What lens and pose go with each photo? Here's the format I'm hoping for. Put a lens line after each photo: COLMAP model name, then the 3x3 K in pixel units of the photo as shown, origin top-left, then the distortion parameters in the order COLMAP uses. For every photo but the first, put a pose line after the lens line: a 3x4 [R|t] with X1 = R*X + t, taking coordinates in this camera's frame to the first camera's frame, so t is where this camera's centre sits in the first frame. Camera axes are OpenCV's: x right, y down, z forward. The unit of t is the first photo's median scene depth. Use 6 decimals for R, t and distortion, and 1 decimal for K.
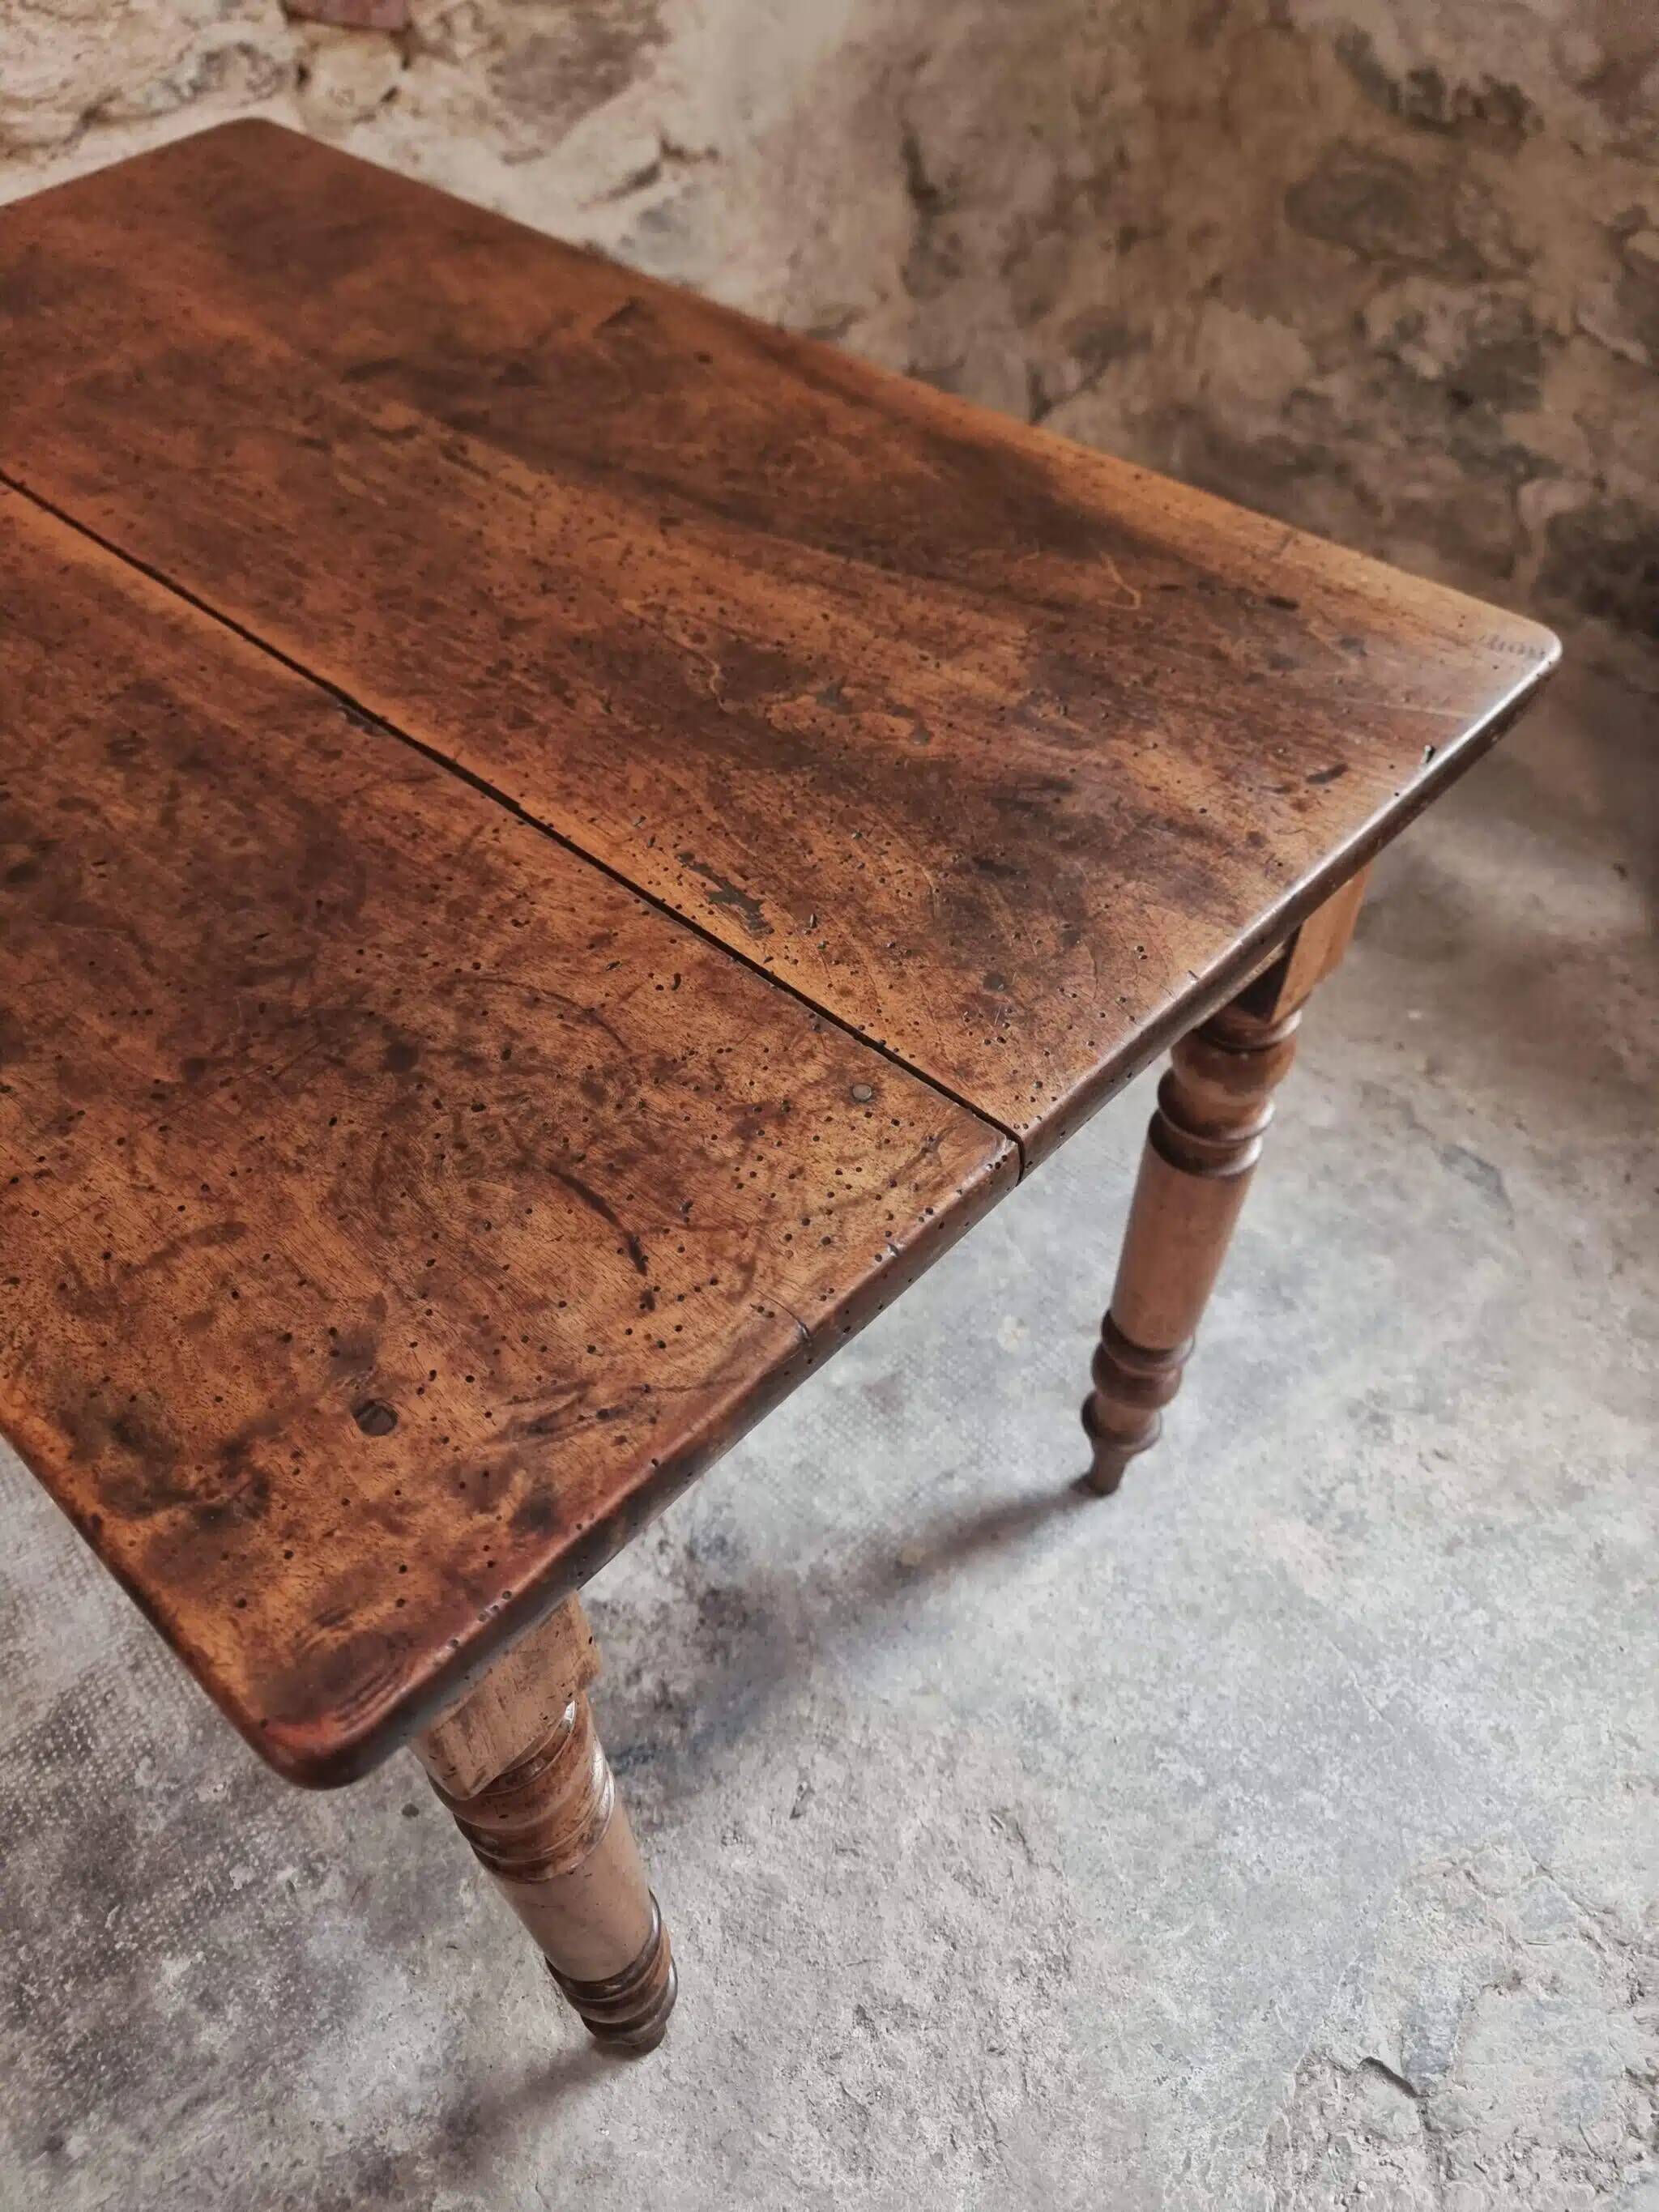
lens RADIAL K [[1565.5, 0, 823.7], [0, 1565.5, 1122.1], [0, 0, 1]] dist [0.054664, -0.072001]
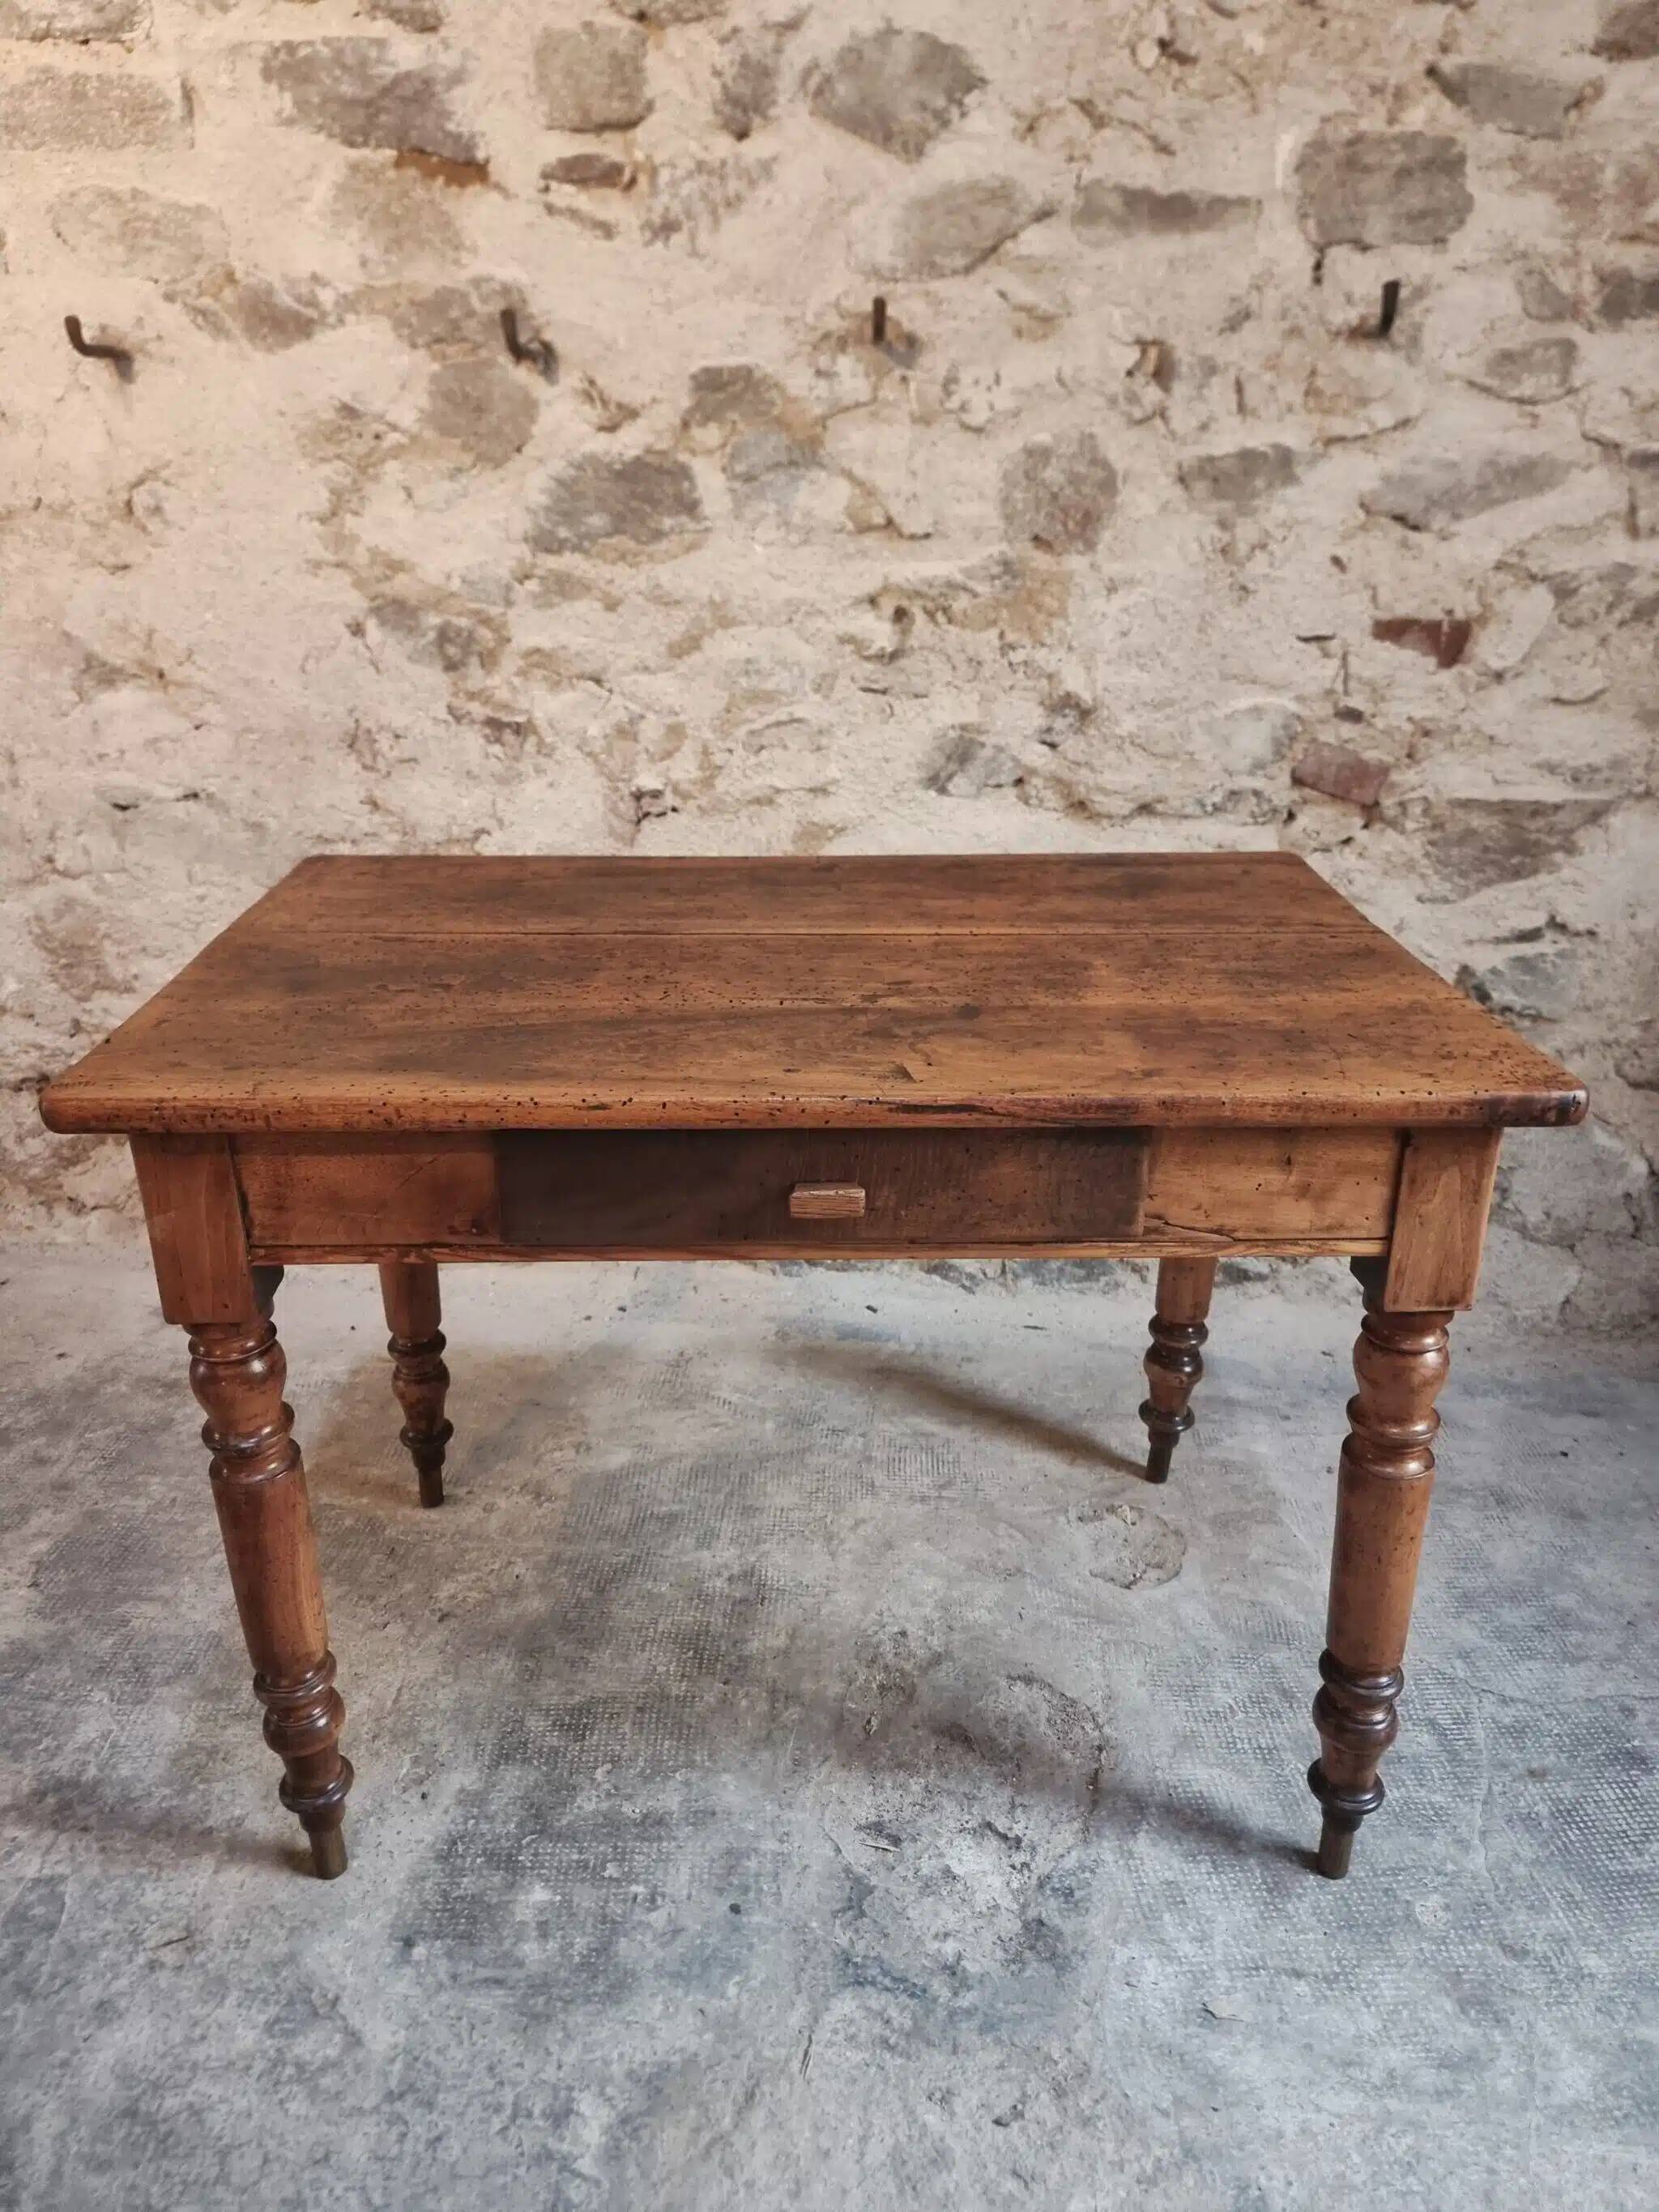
lens RADIAL K [[1550.4, 0, 827.4], [0, 1550.4, 1115.9], [0, 0, 1]] dist [0.057998, -0.058167]
pose [[0.769819, 0.284420, -0.571388, 0.302599], [-0.503590, 0.820681, -0.269965, 0.221253], [0.392144, 0.495569, 0.775006, -0.205855]]
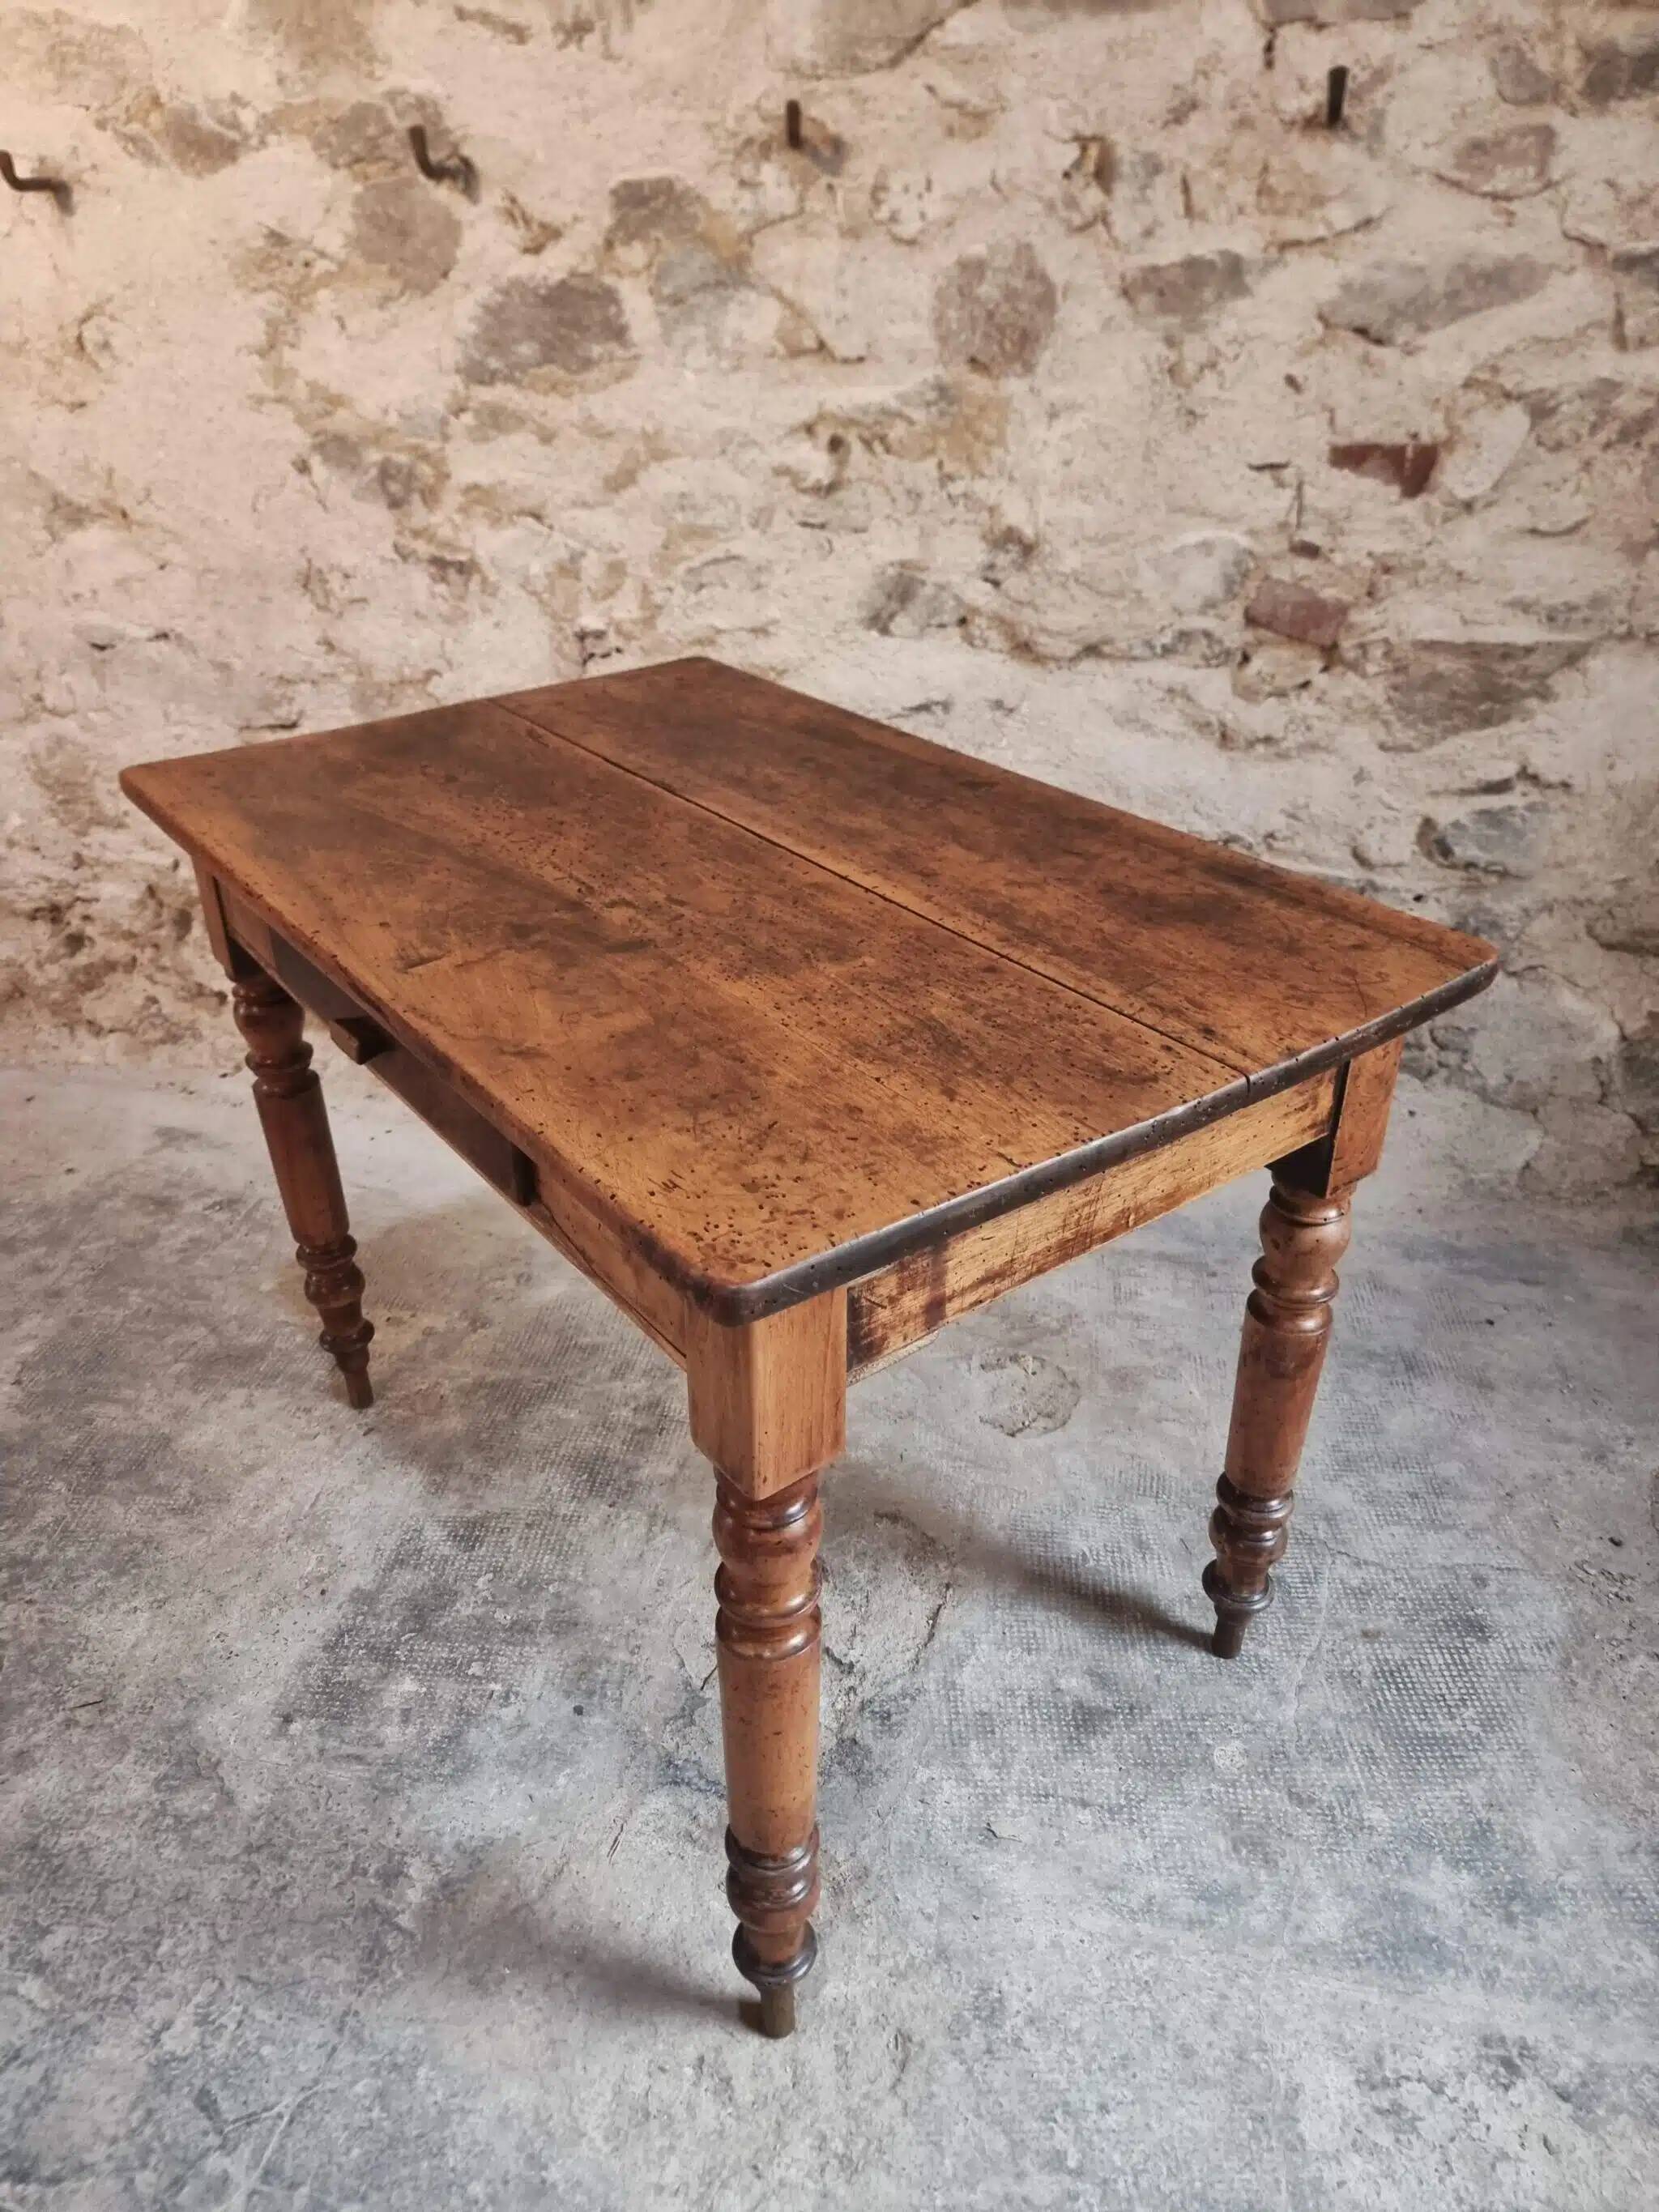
lens RADIAL K [[1558.1, 0, 797.6], [0, 1558.1, 1115.9], [0, 0, 1]] dist [0.043718, -0.038319]
pose [[0.699063, 0.376206, -0.608096, 0.474876], [-0.542181, 0.833326, -0.107741, 0.059547], [0.466209, 0.405015, 0.786519, -0.155728]]
